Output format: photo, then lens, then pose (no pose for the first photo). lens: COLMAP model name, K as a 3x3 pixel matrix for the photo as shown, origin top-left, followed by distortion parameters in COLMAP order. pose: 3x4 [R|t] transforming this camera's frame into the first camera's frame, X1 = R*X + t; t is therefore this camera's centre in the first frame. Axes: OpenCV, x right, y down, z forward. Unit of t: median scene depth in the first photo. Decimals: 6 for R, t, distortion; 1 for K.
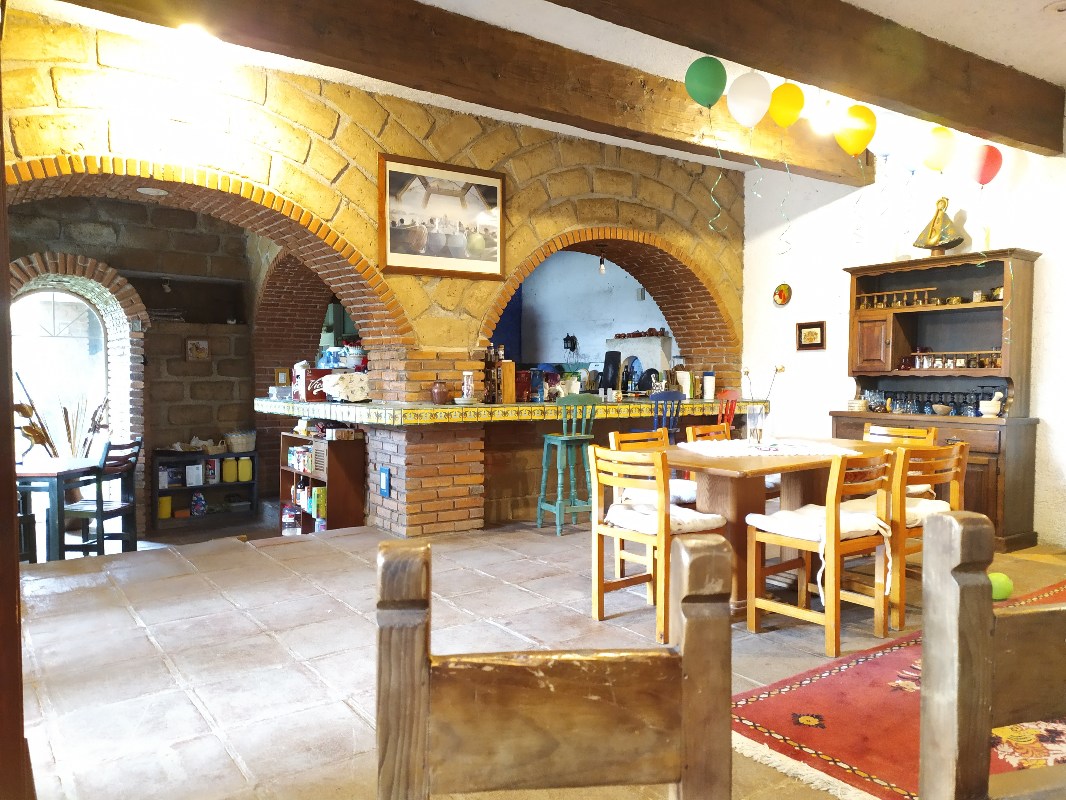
lens RADIAL K [[788.8, 0, 535.2], [0, 788.8, 404.4], [0, 0, 1]] dist [0.068166, -0.061412]
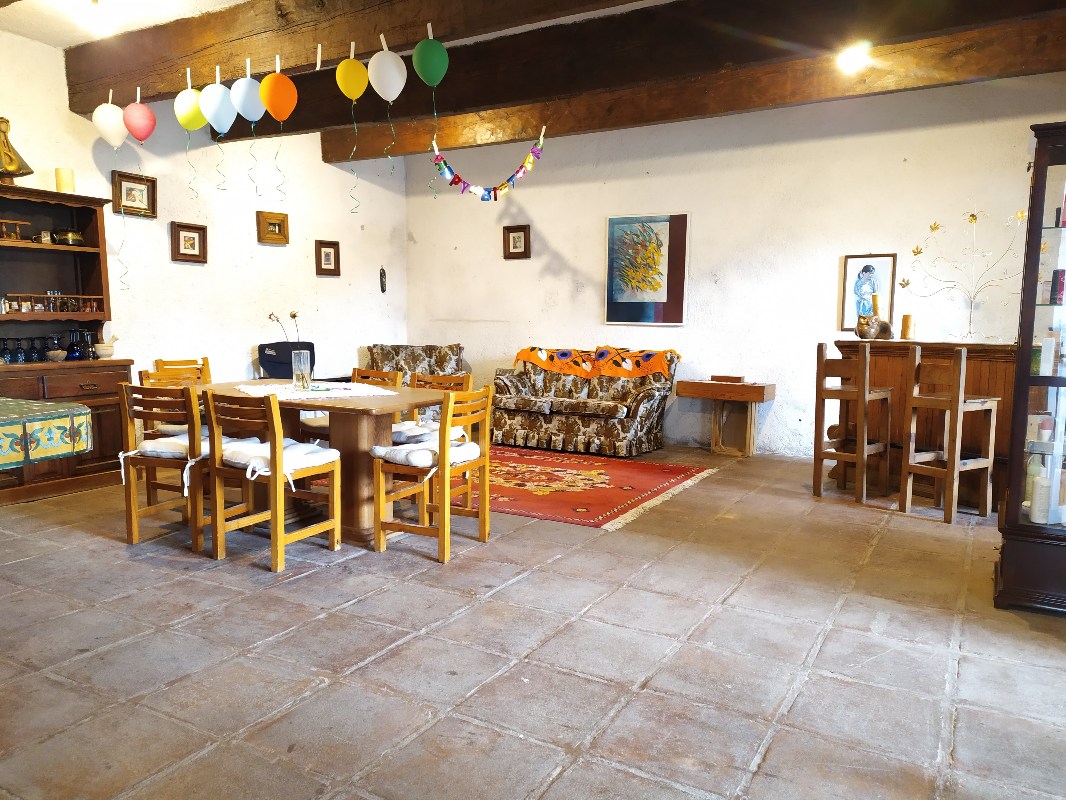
lens RADIAL K [[788.8, 0, 535.2], [0, 788.8, 404.4], [0, 0, 1]] dist [0.068166, -0.061412]
pose [[-0.416452, -0.102852, 0.903321, -0.884295], [0.033576, 0.991163, 0.128333, -0.058710], [-0.908537, 0.083774, -0.409318, 1.309891]]
